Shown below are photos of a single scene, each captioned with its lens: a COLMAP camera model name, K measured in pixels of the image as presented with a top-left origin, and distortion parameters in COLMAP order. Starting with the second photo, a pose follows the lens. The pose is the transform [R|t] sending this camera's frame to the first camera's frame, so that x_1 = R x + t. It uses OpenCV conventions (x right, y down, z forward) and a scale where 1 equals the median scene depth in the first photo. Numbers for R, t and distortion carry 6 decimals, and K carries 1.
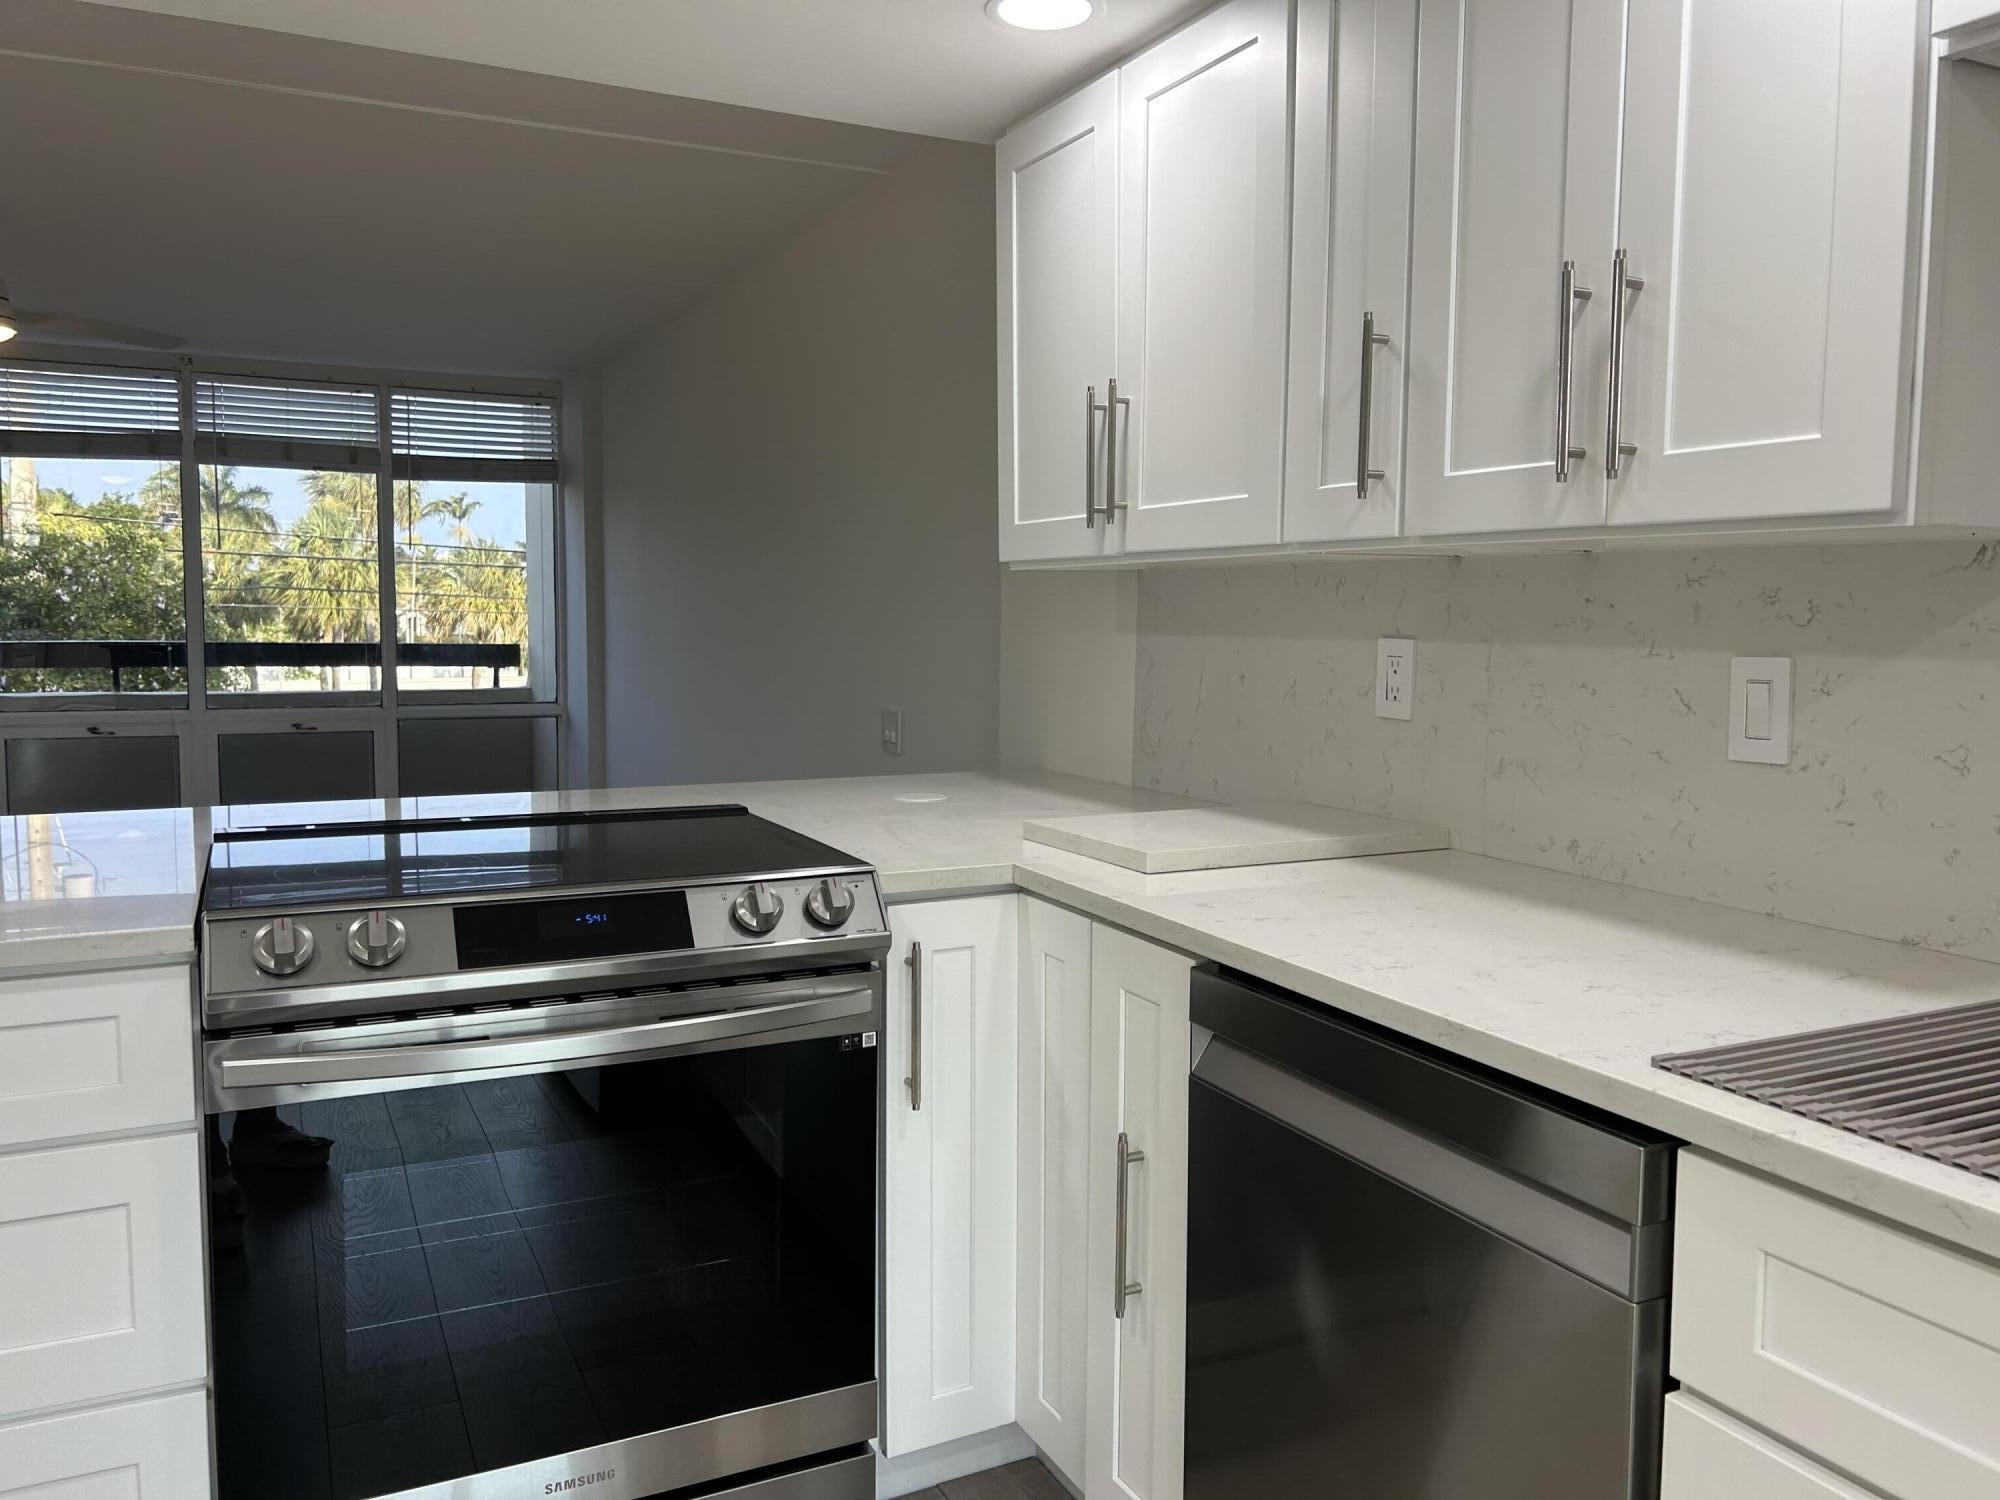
lens RADIAL K [[1523.4, 0, 1021.3], [0, 1523.4, 730.1], [0, 0, 1]] dist [0.072434, -0.066375]
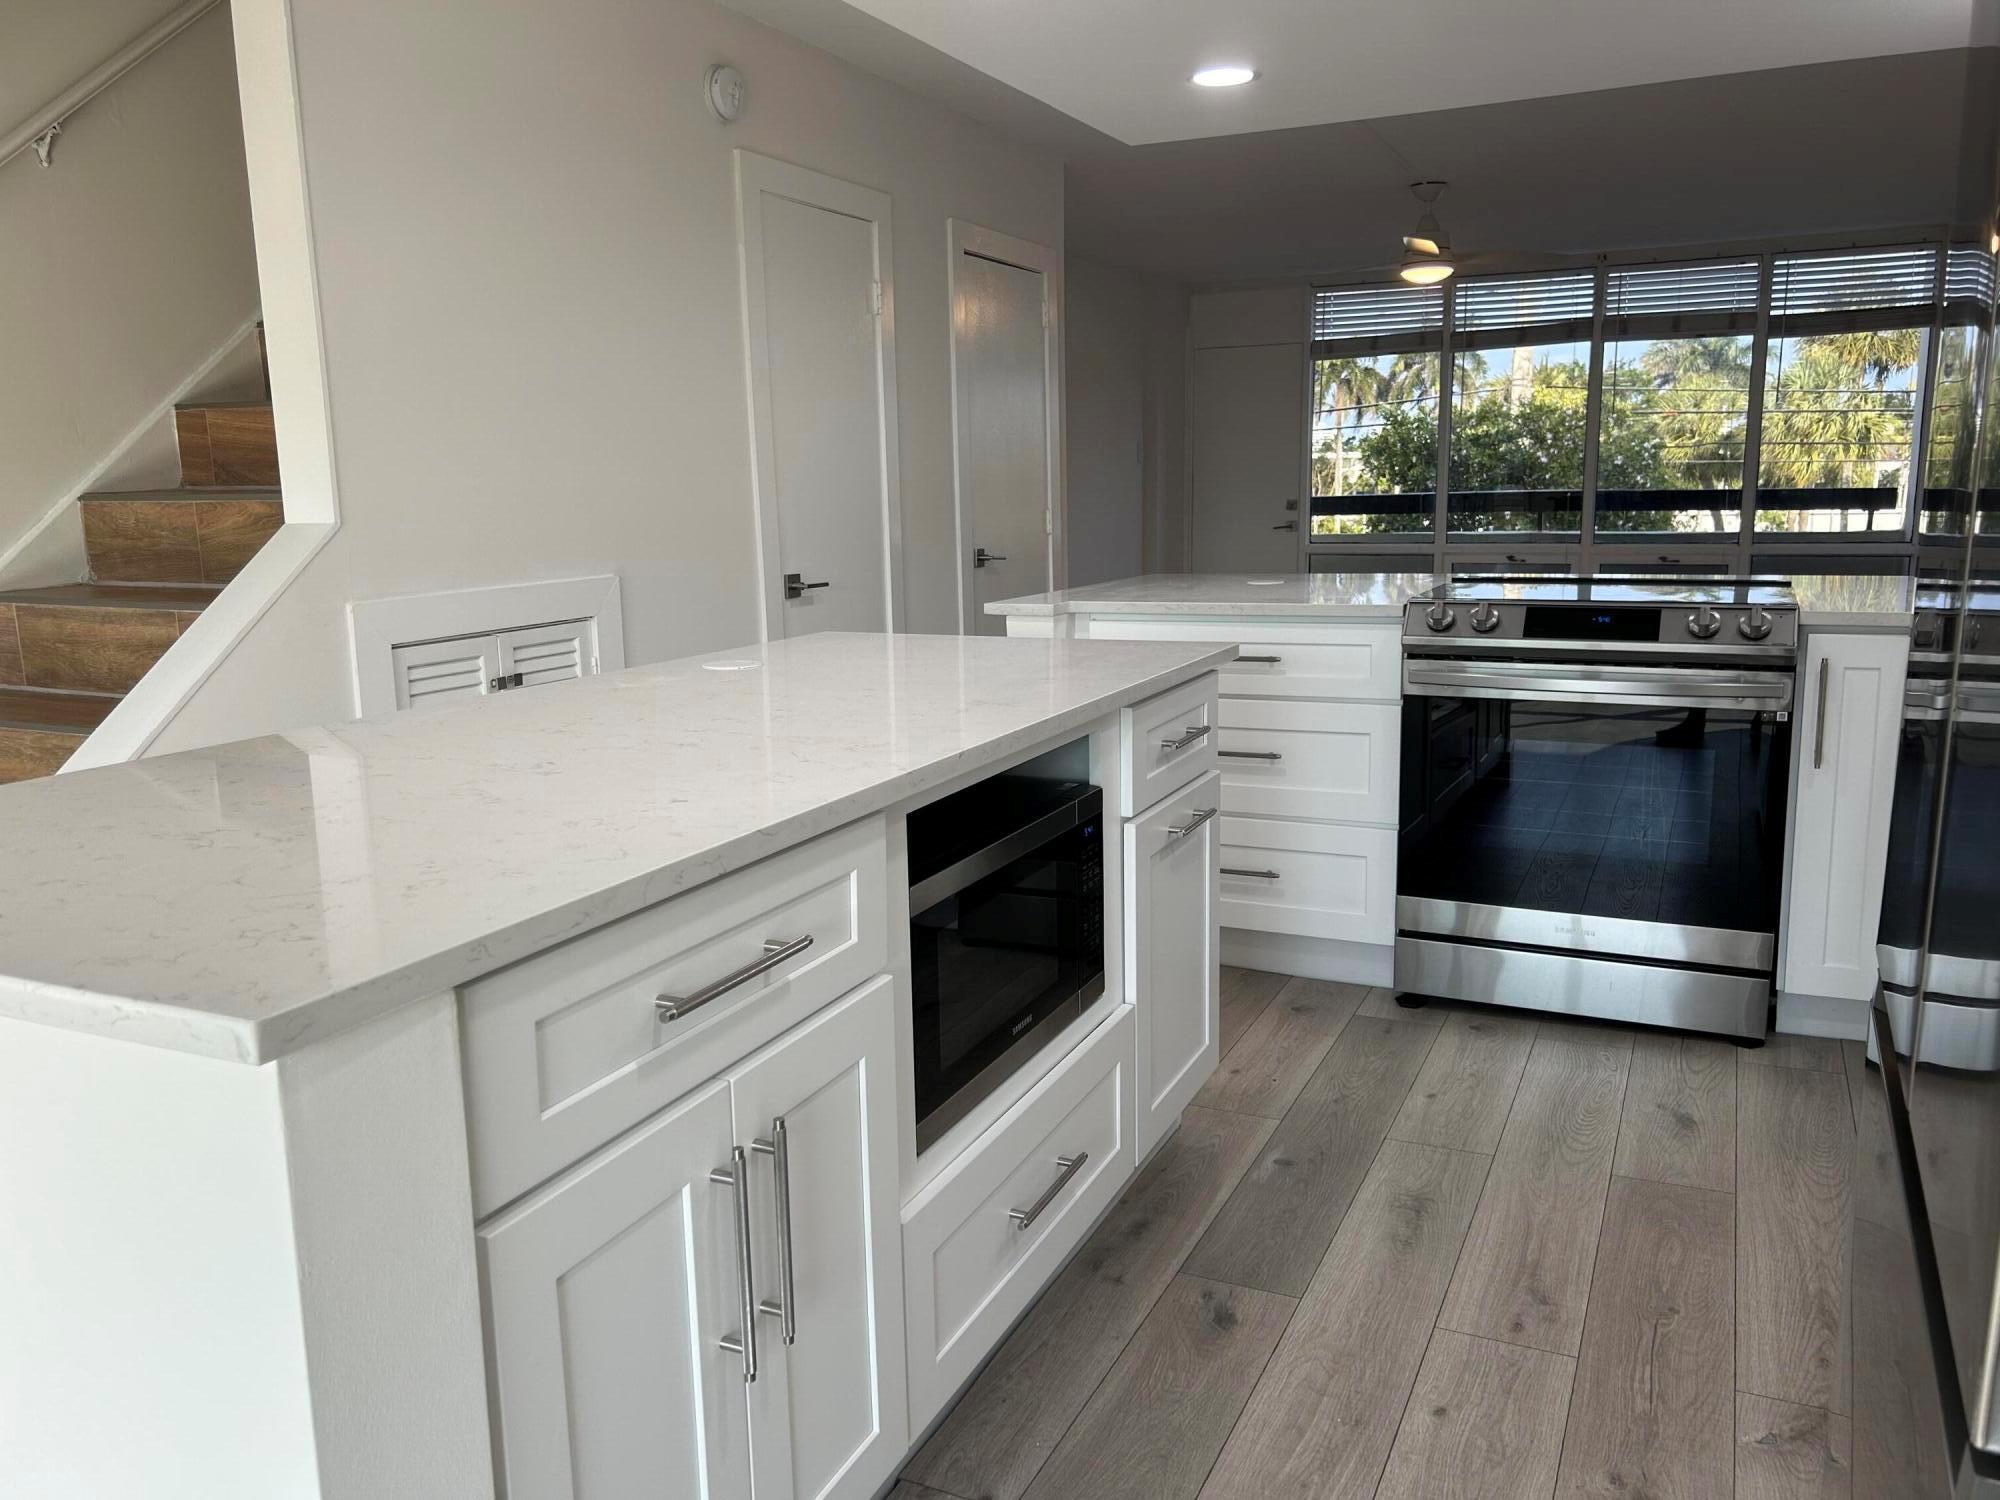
lens RADIAL K [[1534.5, 0, 994.3], [0, 1534.5, 735.9], [0, 0, 1]] dist [0.064255, -0.057207]
pose [[0.616800, 0.111224, -0.779222, 0.156759], [-0.037884, 0.993014, 0.111753, 0.018486], [0.786208, -0.039410, 0.616704, -0.148540]]
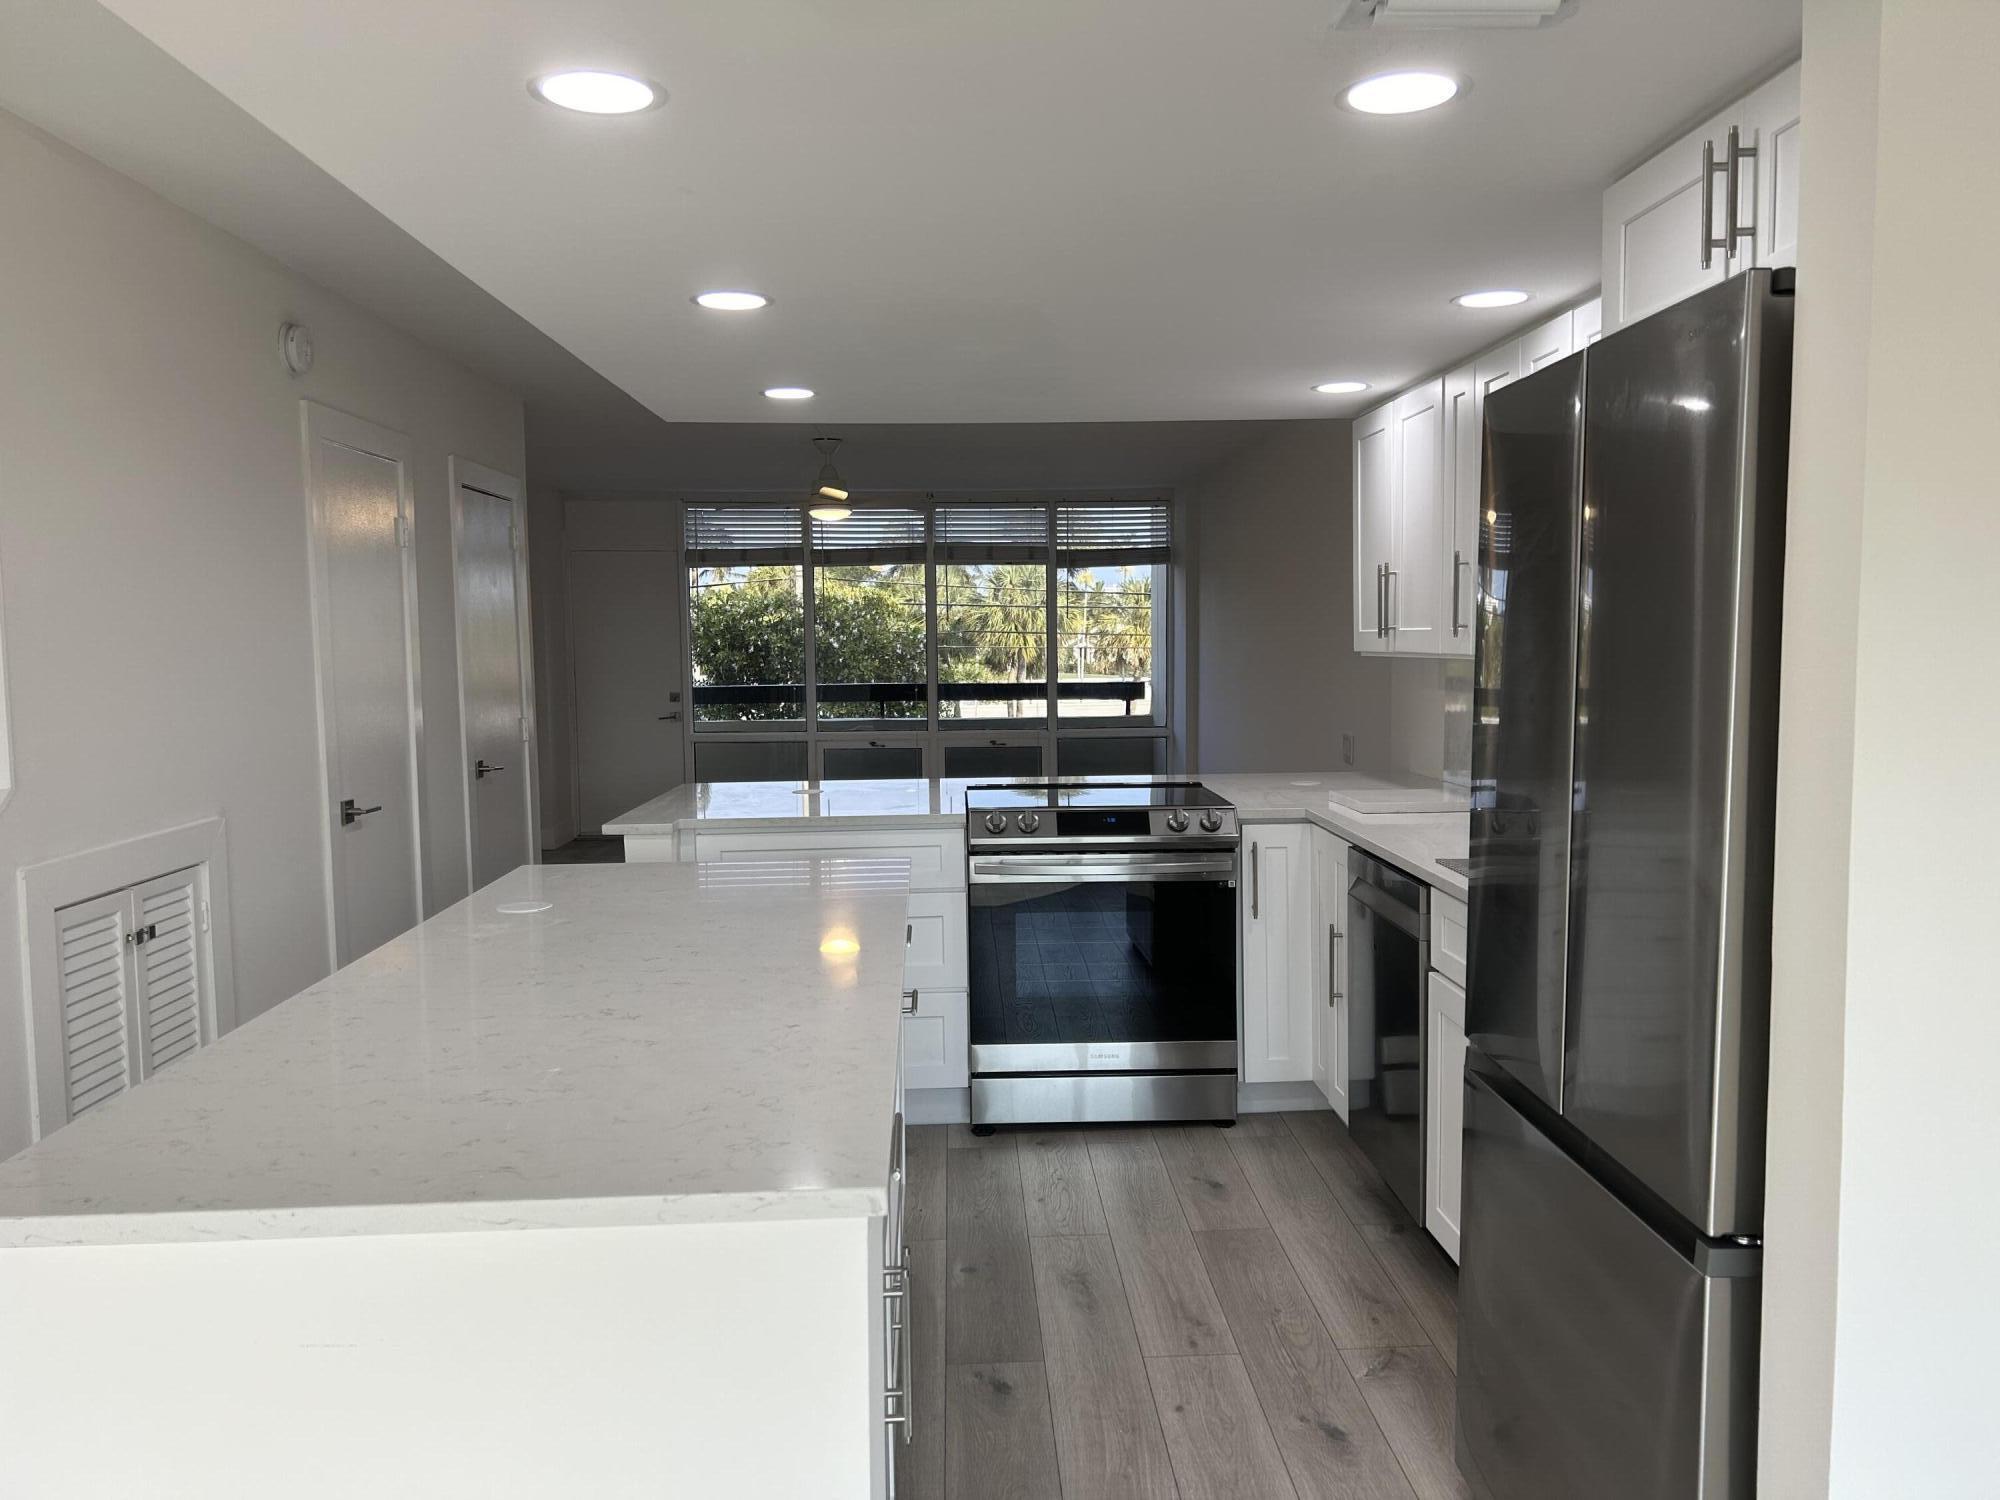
lens RADIAL K [[1523.4, 0, 1021.3], [0, 1523.4, 730.1], [0, 0, 1]] dist [0.072434, -0.066375]
pose [[0.914201, 0.007270, -0.405195, 0.125631], [-0.013409, 0.999834, -0.012314, 0.002926], [0.405039, 0.016691, 0.914147, -0.278753]]
